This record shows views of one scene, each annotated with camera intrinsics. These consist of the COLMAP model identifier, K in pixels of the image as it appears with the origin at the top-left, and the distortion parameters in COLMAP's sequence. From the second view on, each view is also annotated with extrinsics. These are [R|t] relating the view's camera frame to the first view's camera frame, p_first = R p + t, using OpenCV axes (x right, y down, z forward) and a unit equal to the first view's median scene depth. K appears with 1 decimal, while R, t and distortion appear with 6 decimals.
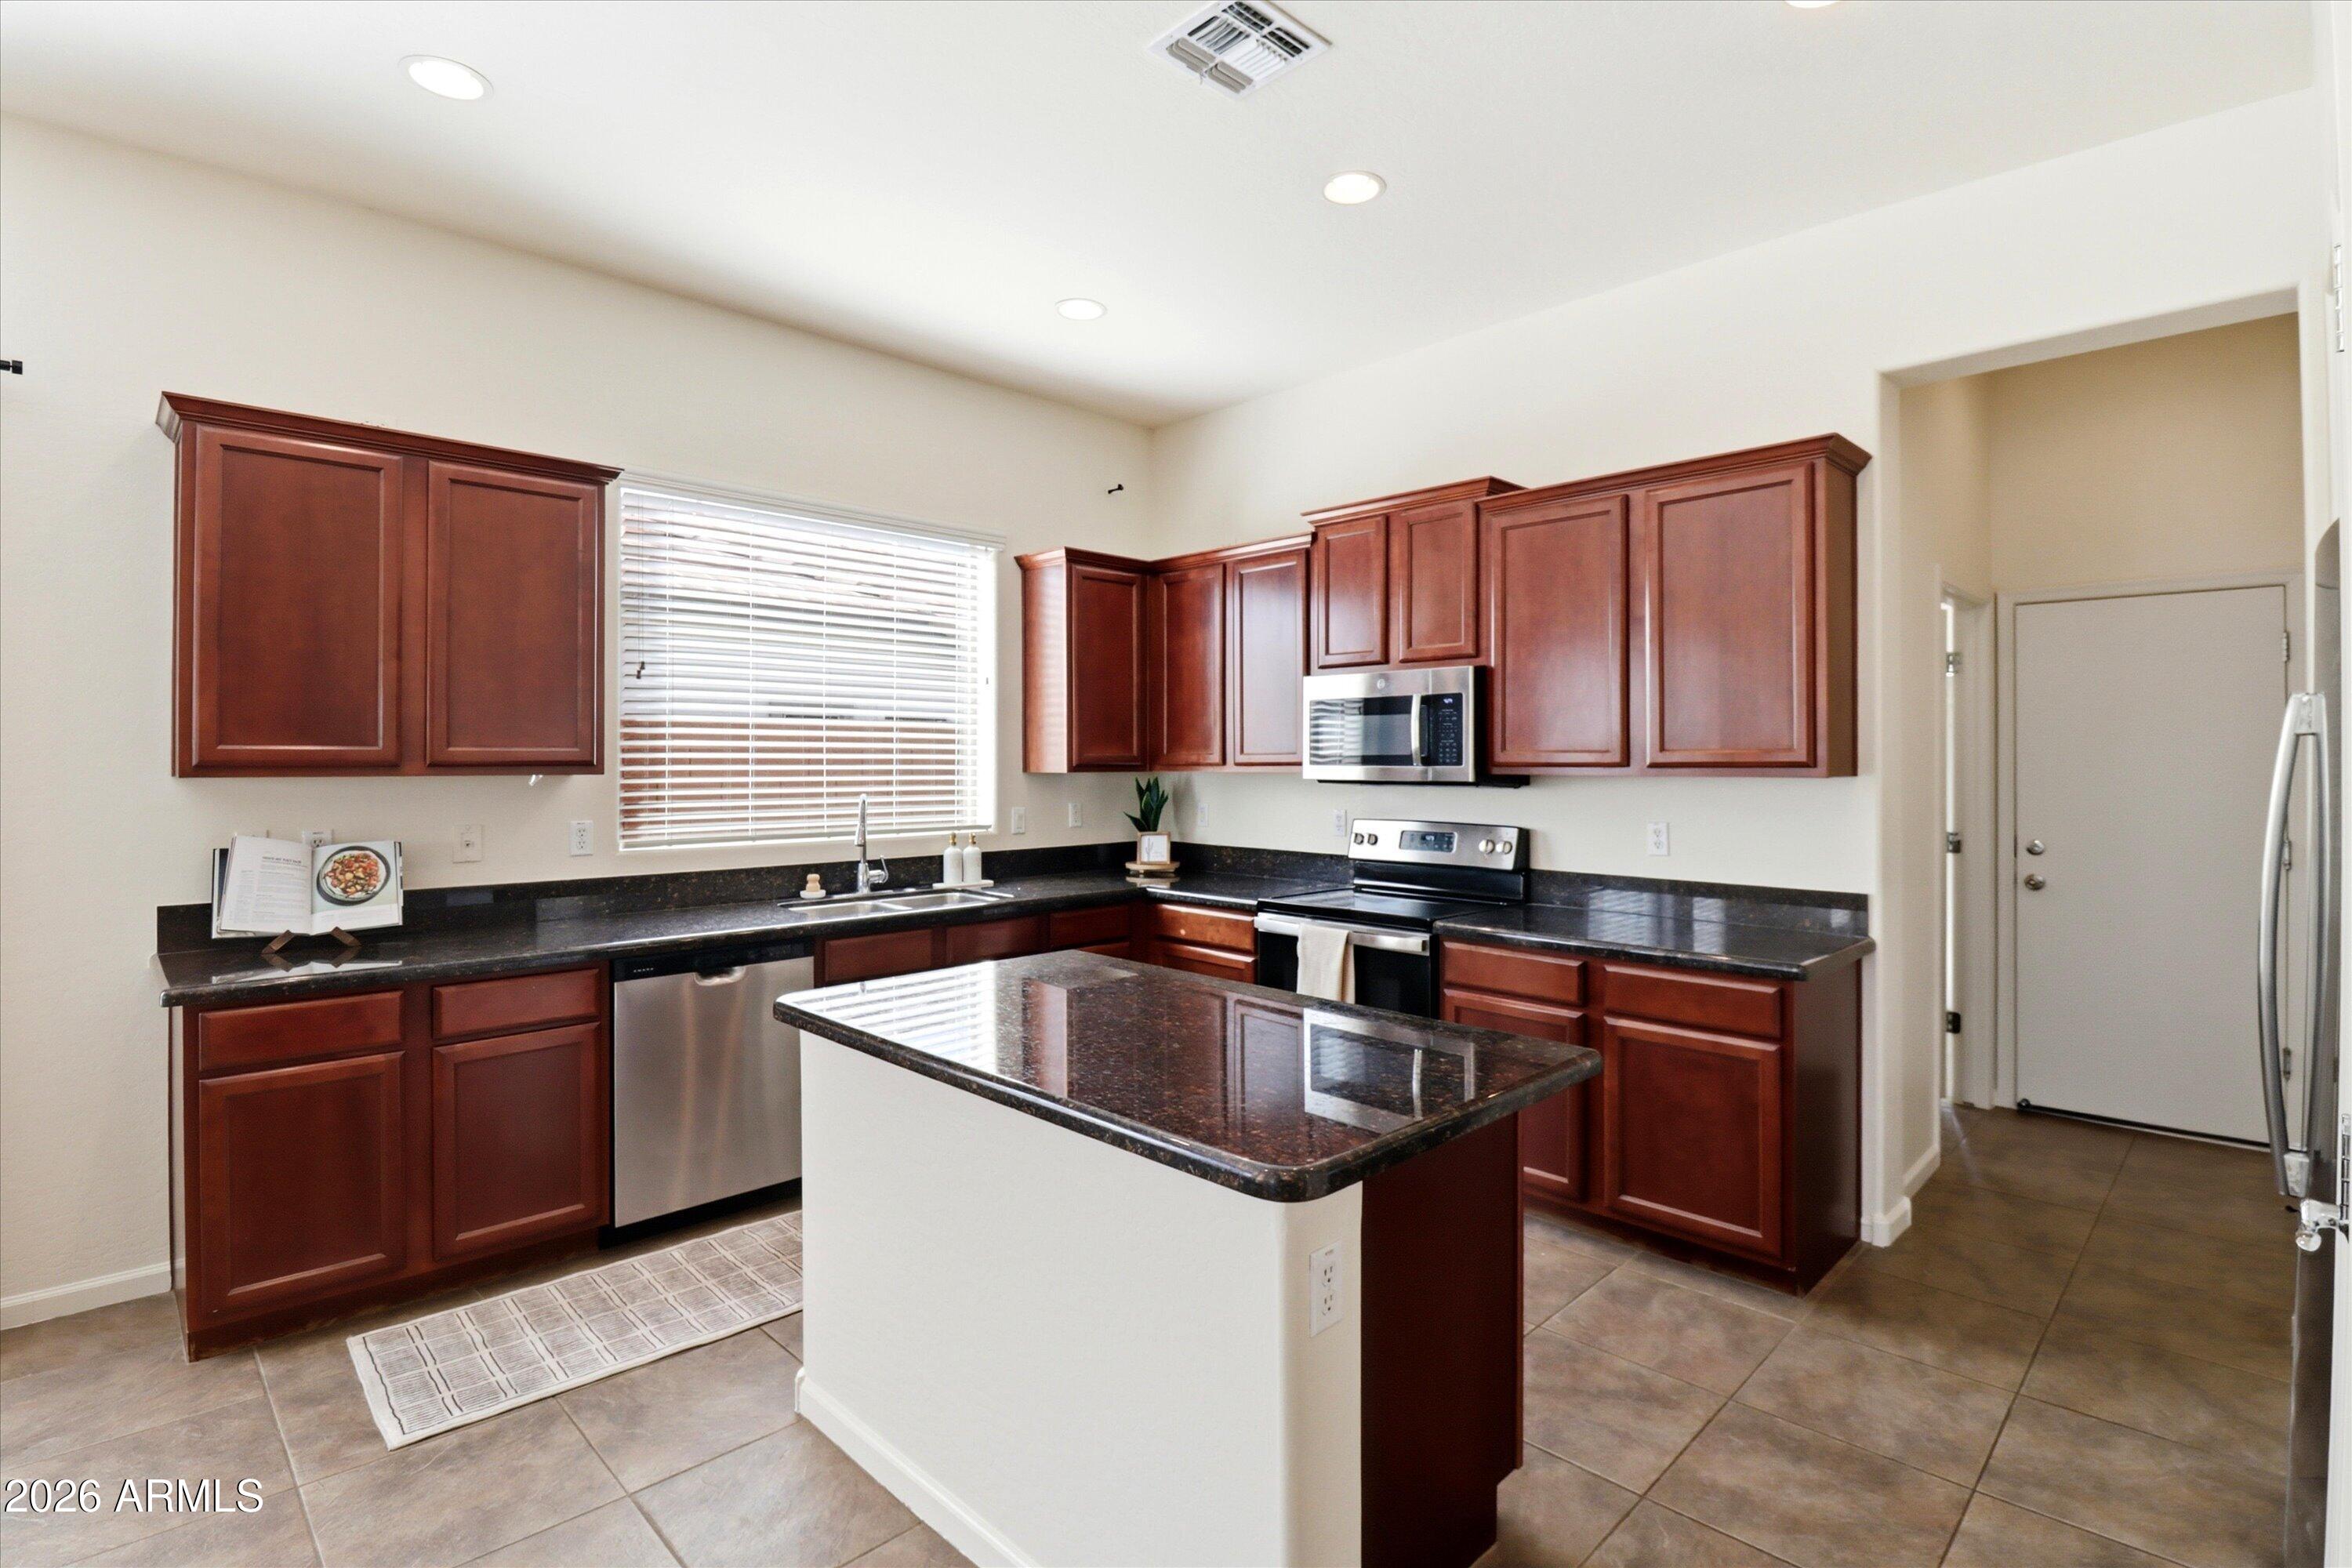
lens RADIAL K [[1128.1, 0, 1196.7], [0, 1128.1, 767.2], [0, 0, 1]] dist [-0.005381, -0.010360]
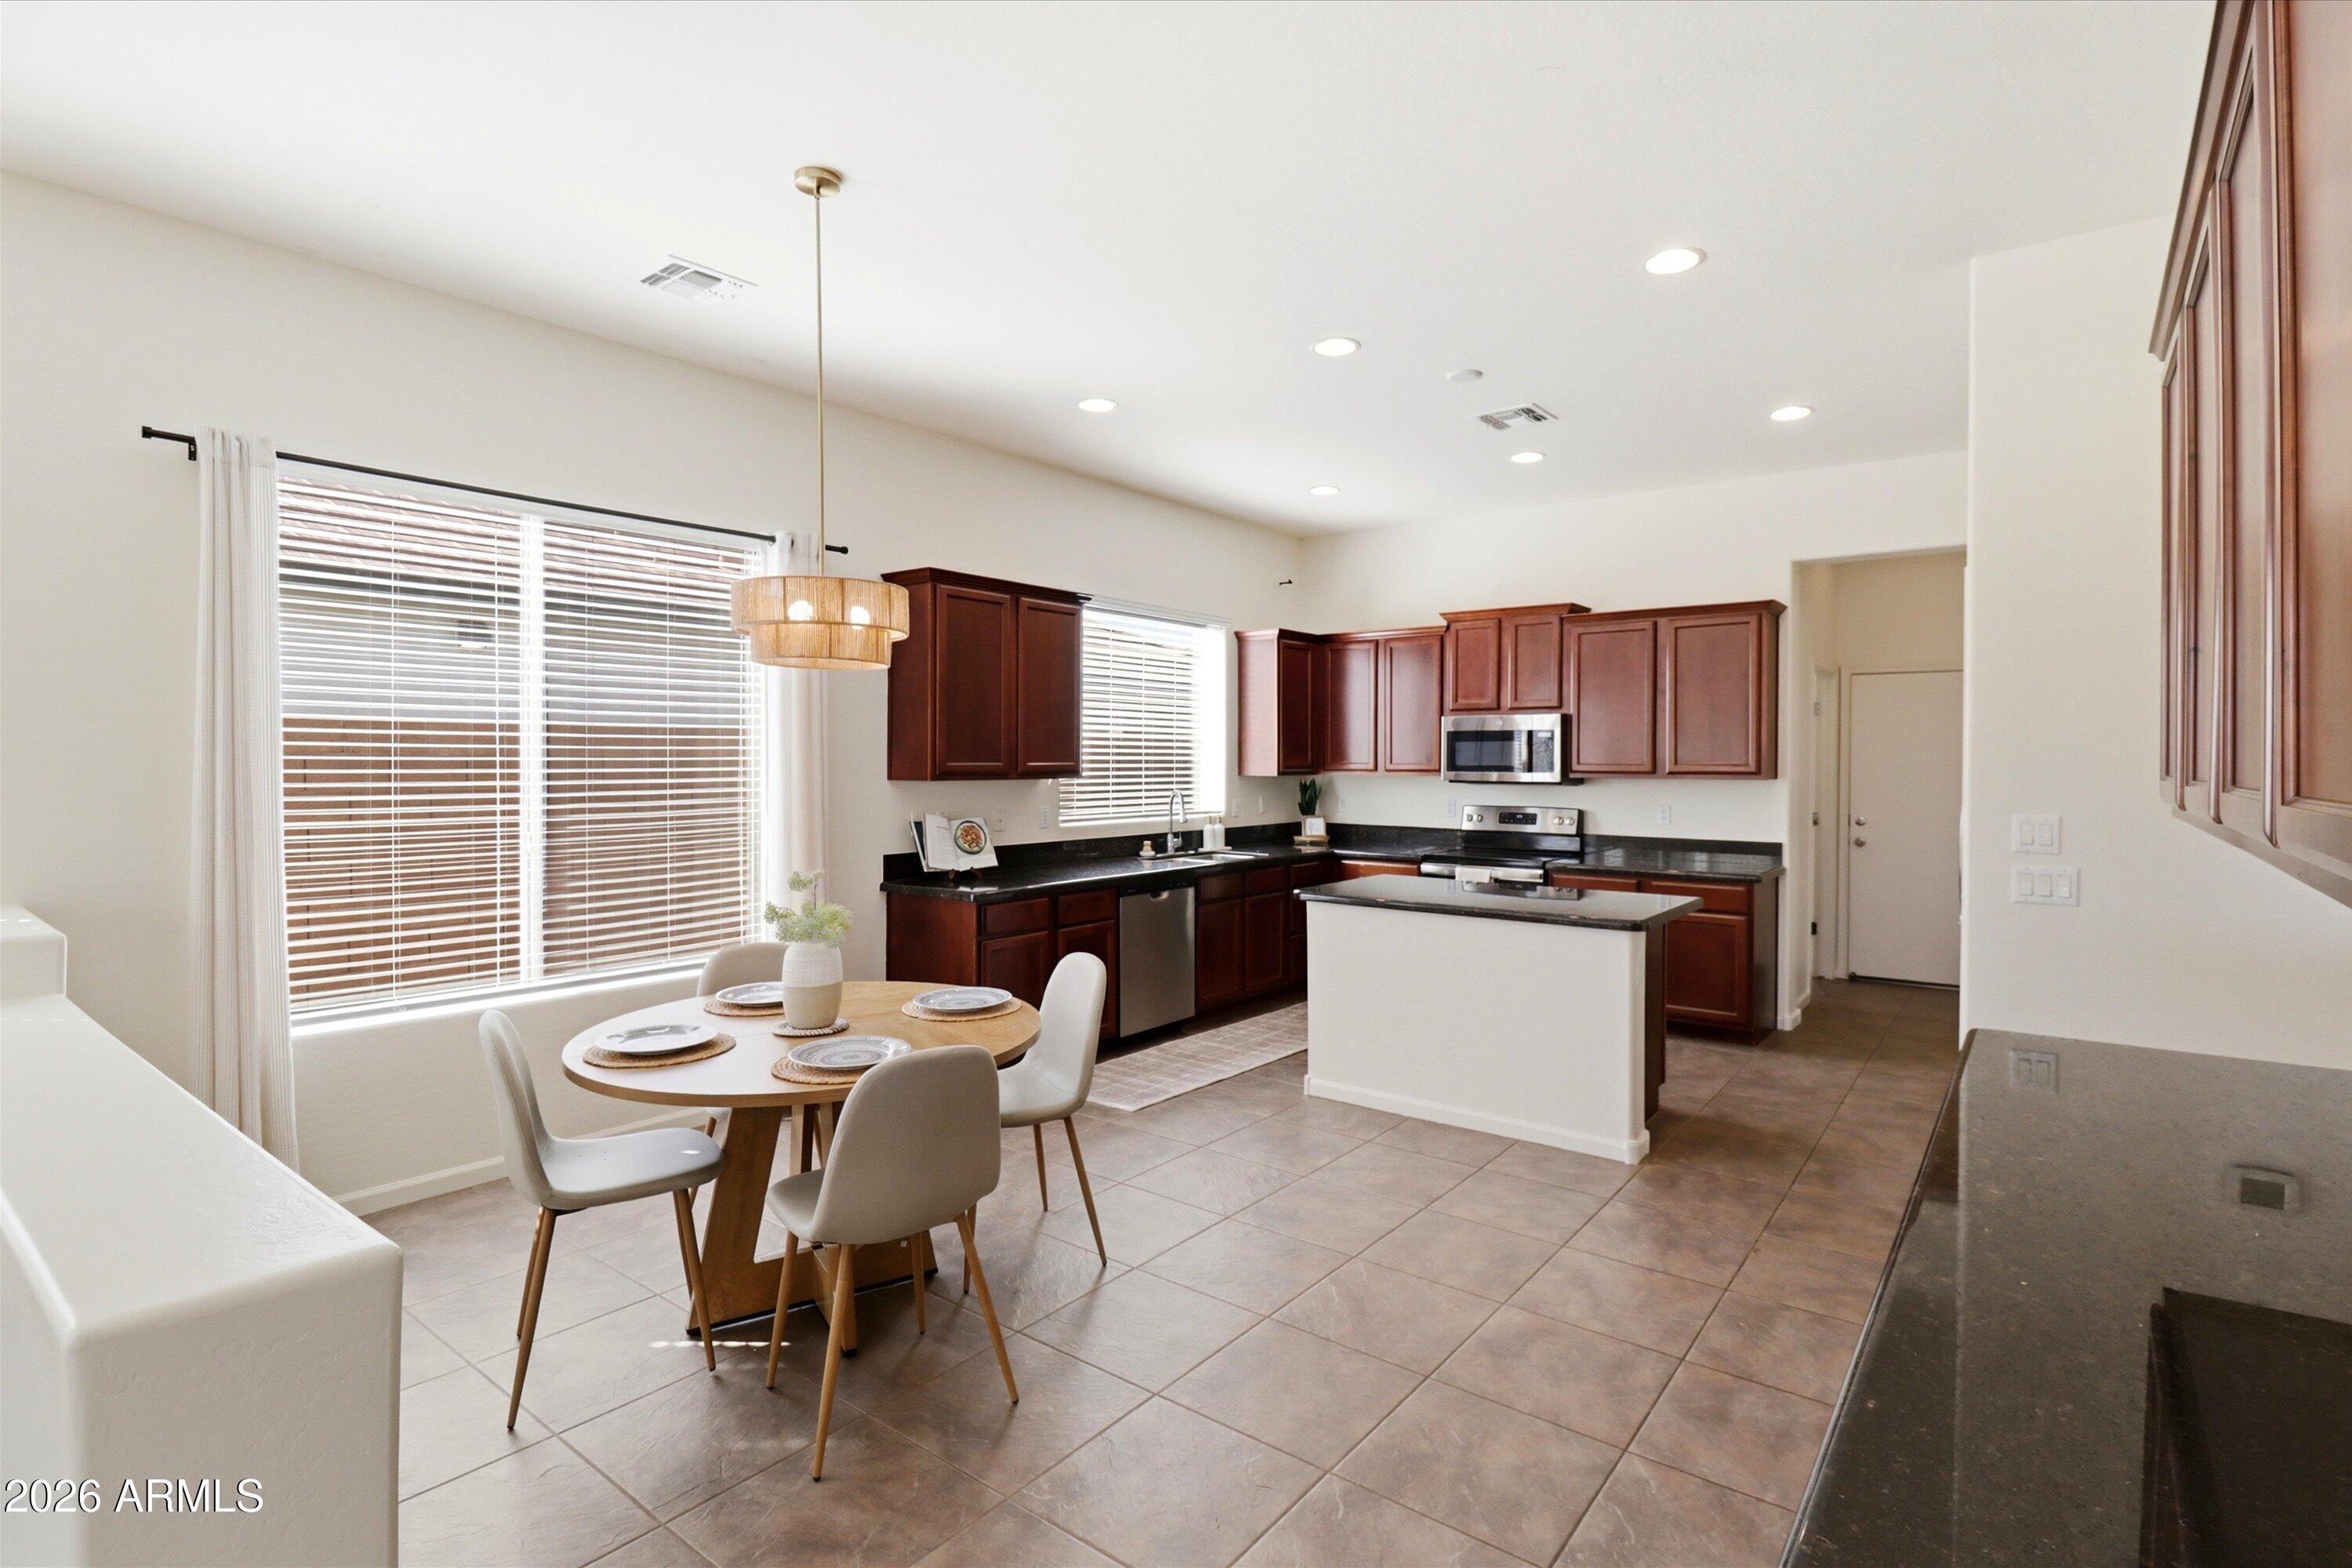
lens RADIAL K [[1125.4, 0, 1176.0], [0, 1125.4, 784.0], [0, 0, 1]] dist [-0.031658, -0.000097]
pose [[0.994132, -0.000926, 0.108170, -0.499915], [-0.000967, 0.999847, 0.017444, -0.012857], [-0.108170, -0.017446, 0.993979, -0.601500]]
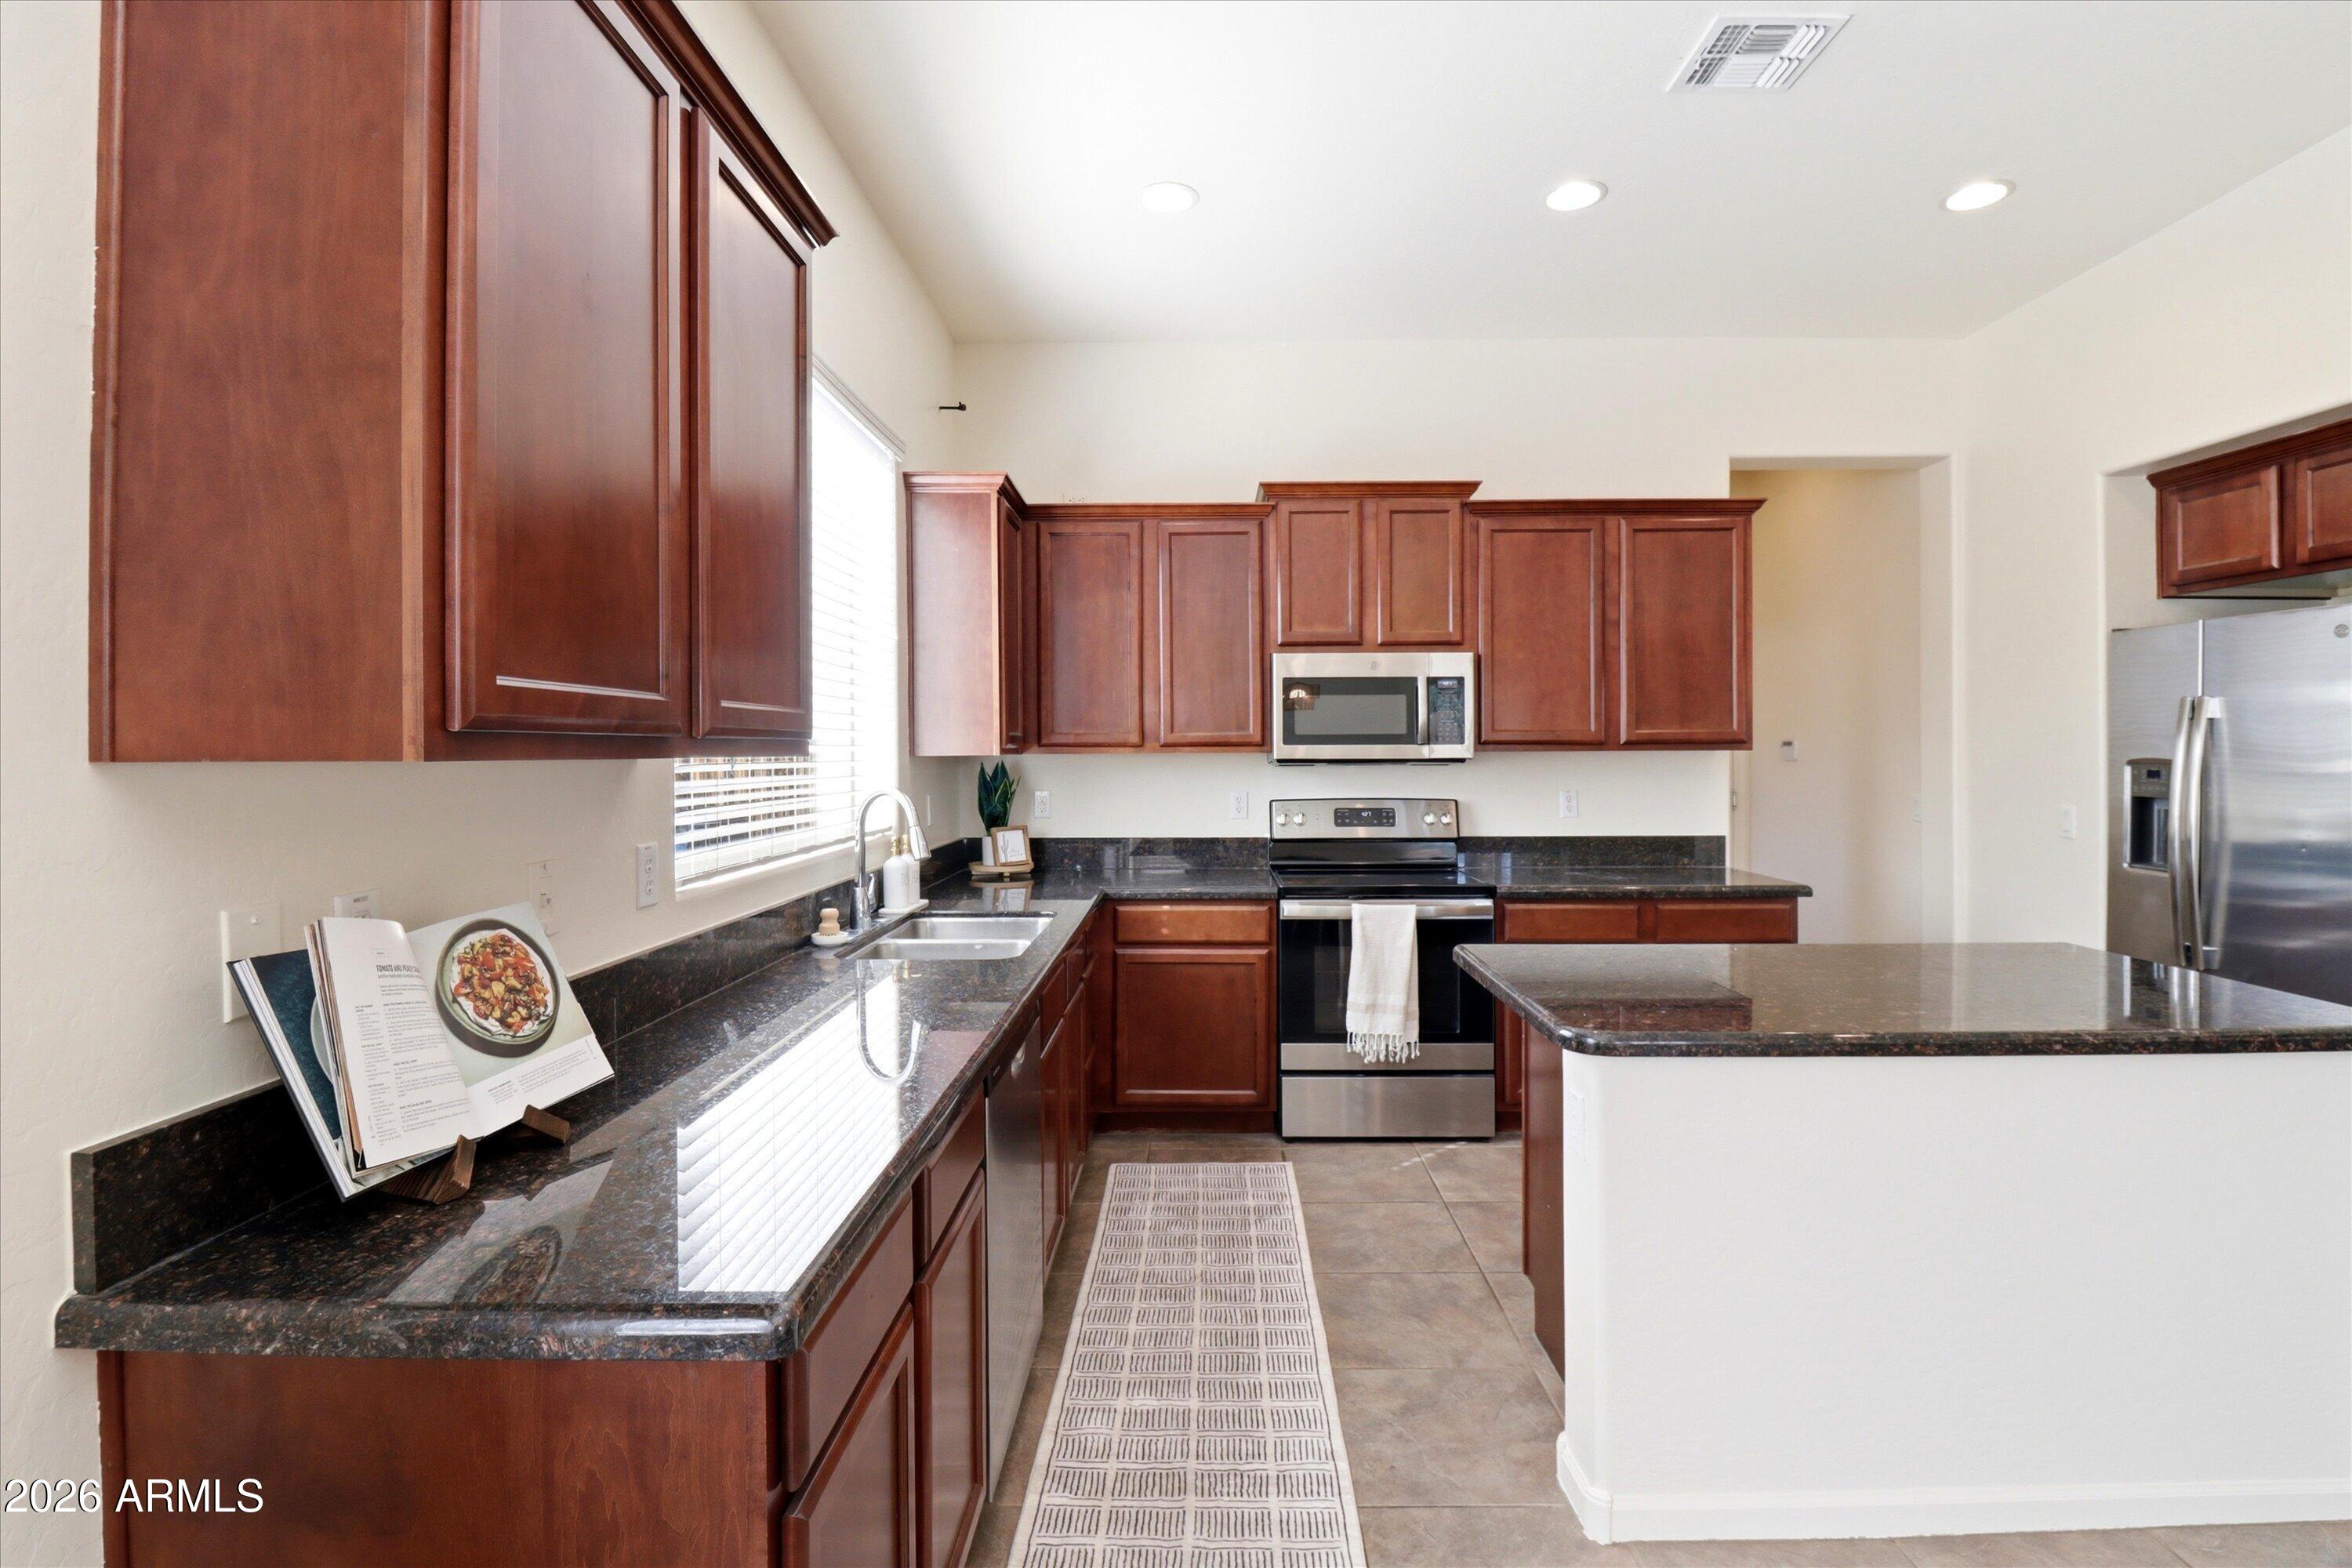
lens RADIAL K [[1128.1, 0, 1196.7], [0, 1128.1, 767.2], [0, 0, 1]] dist [-0.005381, -0.010360]
pose [[0.715456, -0.014524, 0.698507, -0.690319], [0.008657, 0.999891, 0.011924, 0.006281], [-0.698604, -0.002484, 0.715504, 0.395591]]
